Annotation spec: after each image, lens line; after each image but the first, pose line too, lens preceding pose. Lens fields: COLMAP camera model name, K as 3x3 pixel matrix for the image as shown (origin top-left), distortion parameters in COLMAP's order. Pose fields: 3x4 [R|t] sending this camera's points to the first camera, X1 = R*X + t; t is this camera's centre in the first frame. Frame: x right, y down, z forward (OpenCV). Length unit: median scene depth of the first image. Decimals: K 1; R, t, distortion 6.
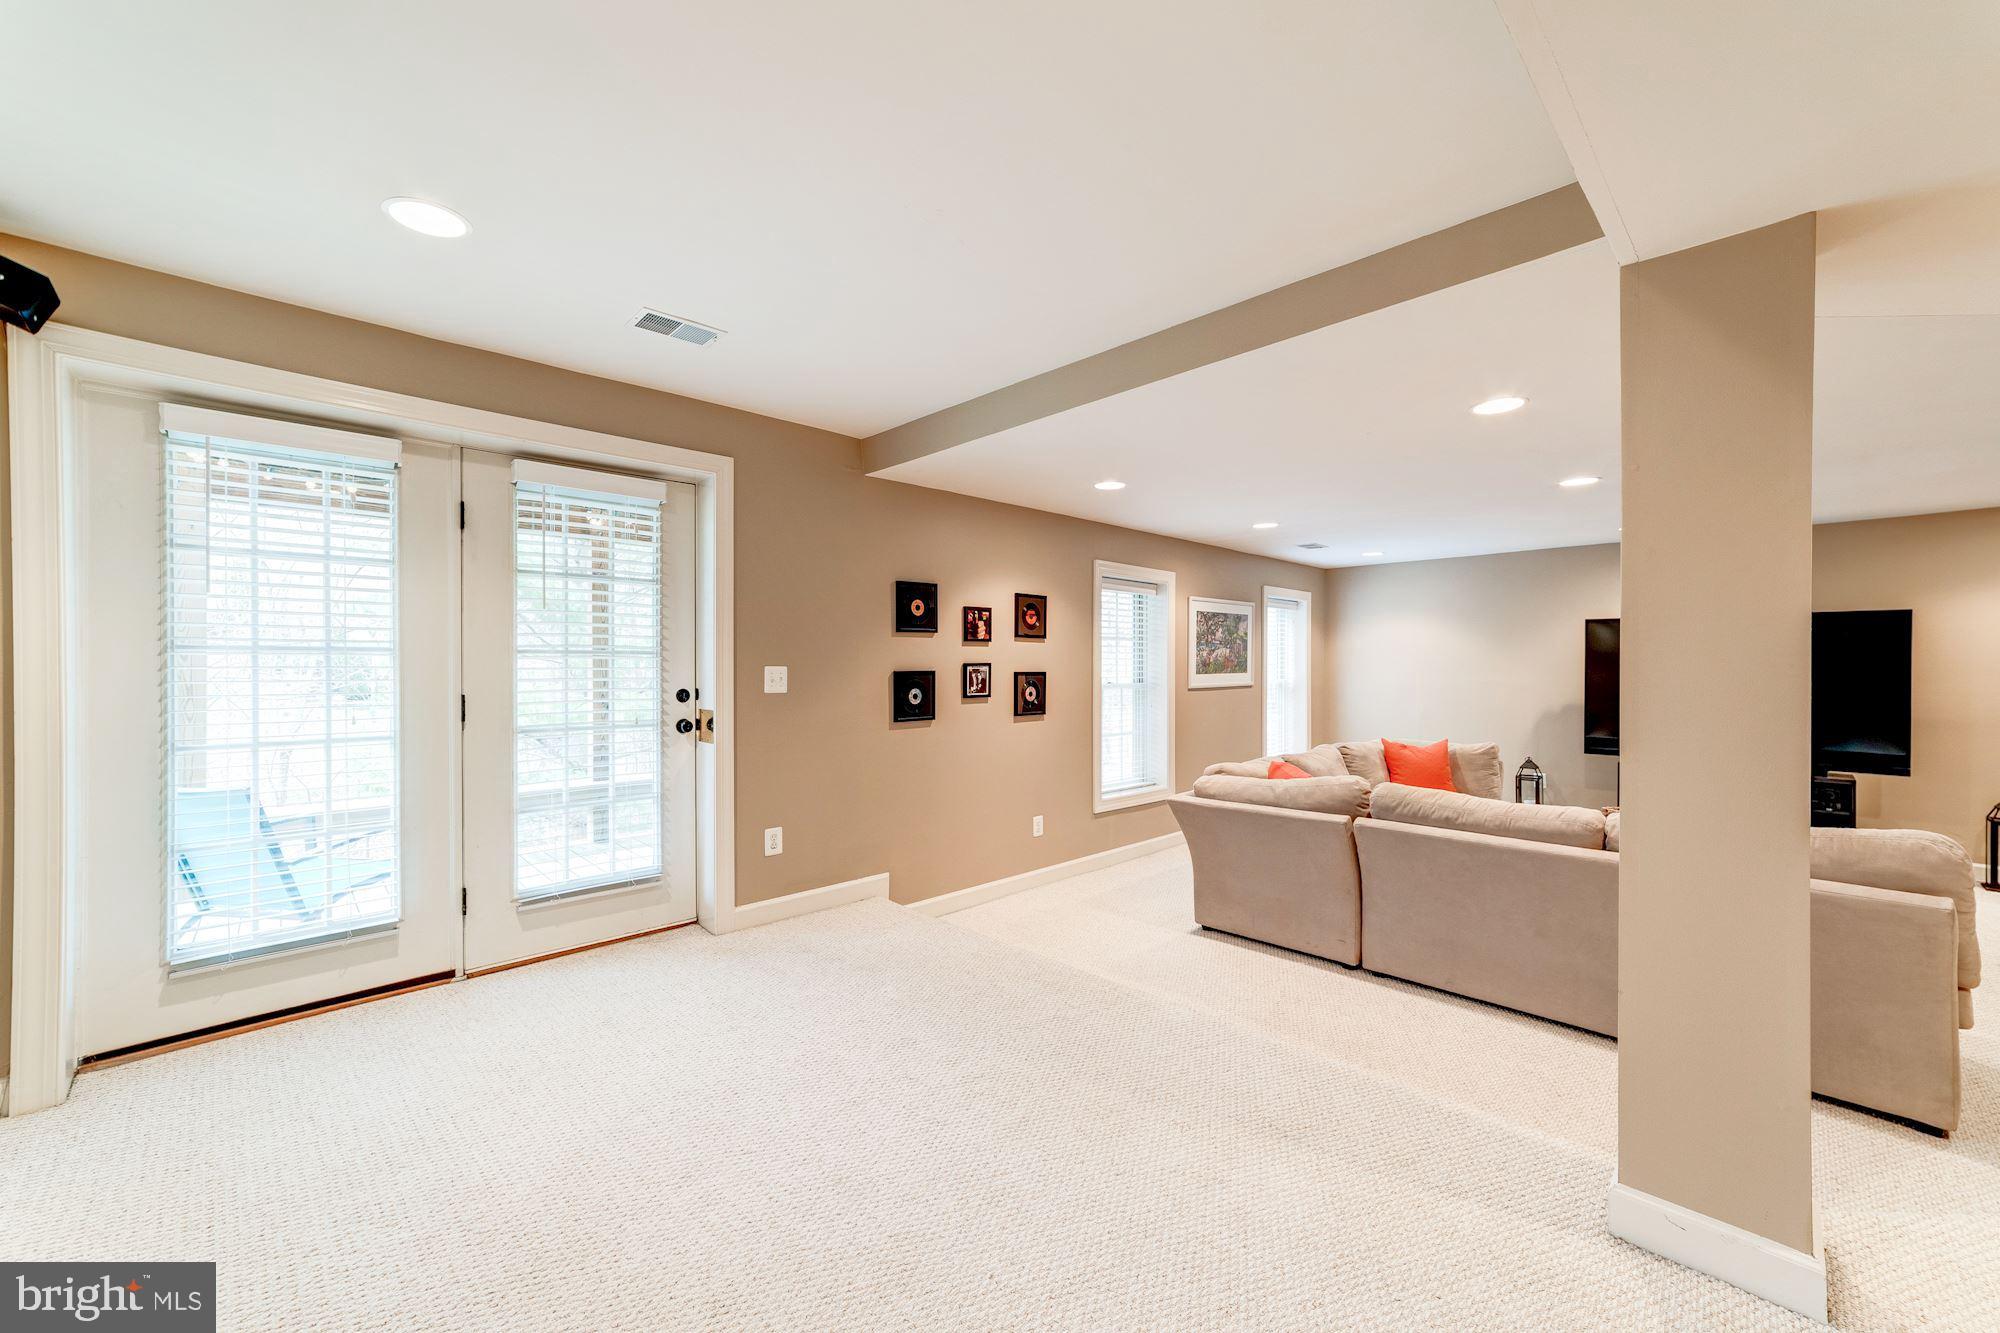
lens RADIAL K [[775.0, 0, 998.9], [0, 775.0, 669.6], [0, 0, 1]] dist [0.001512, 0.000146]
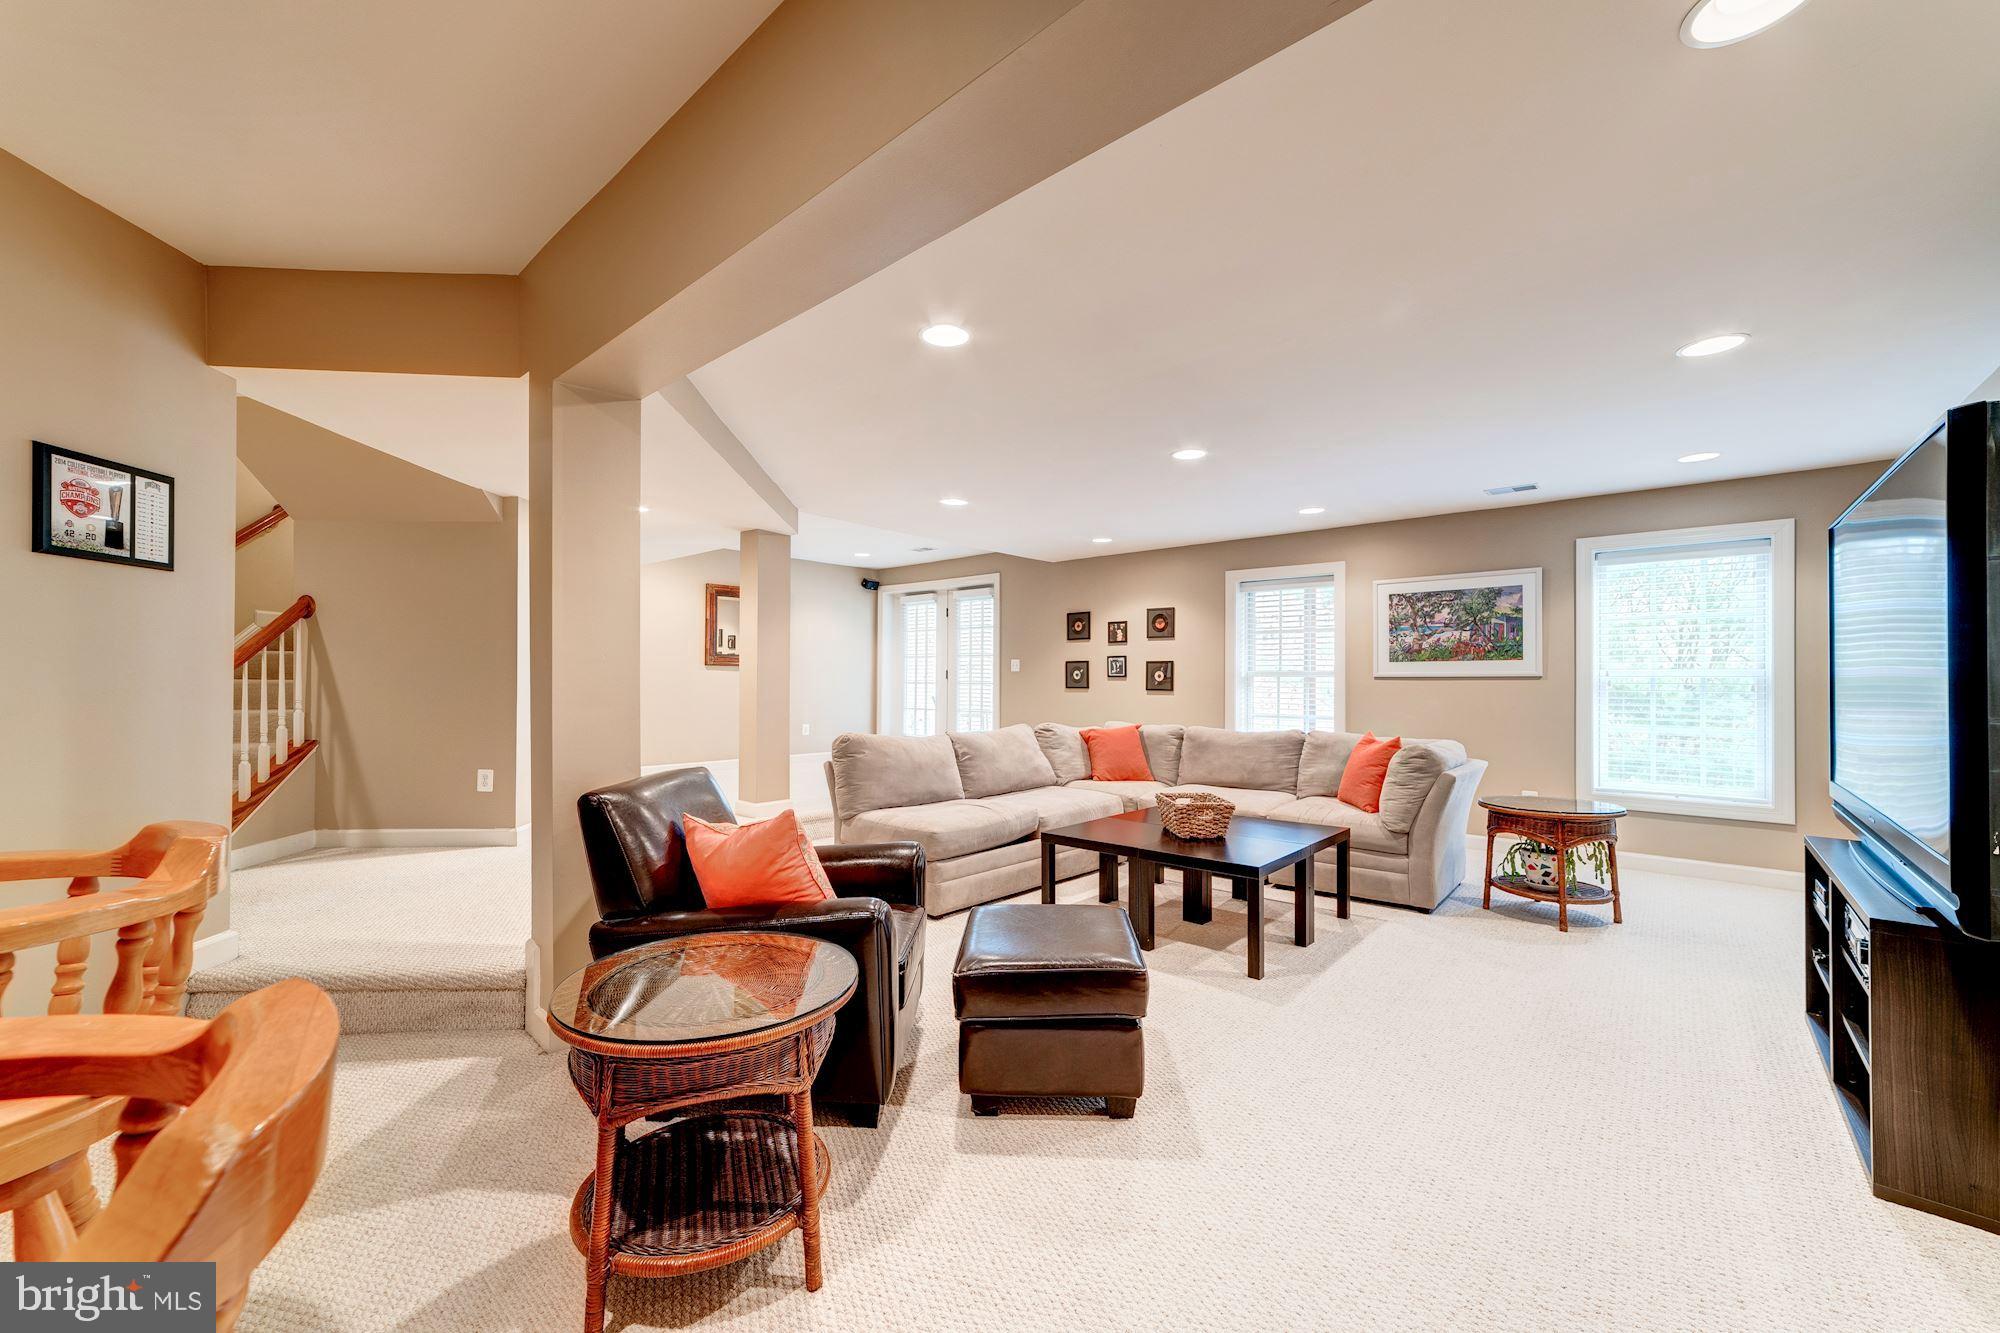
lens RADIAL K [[775.0, 0, 999.8], [0, 775.0, 665.3], [0, 0, 1]] dist [0.001512, 0.000146]
pose [[0.093459, -0.008703, -0.995585, 1.461849], [-0.000707, 0.999961, -0.008808, 0.023624], [0.995623, 0.001527, 0.093449, 0.563869]]
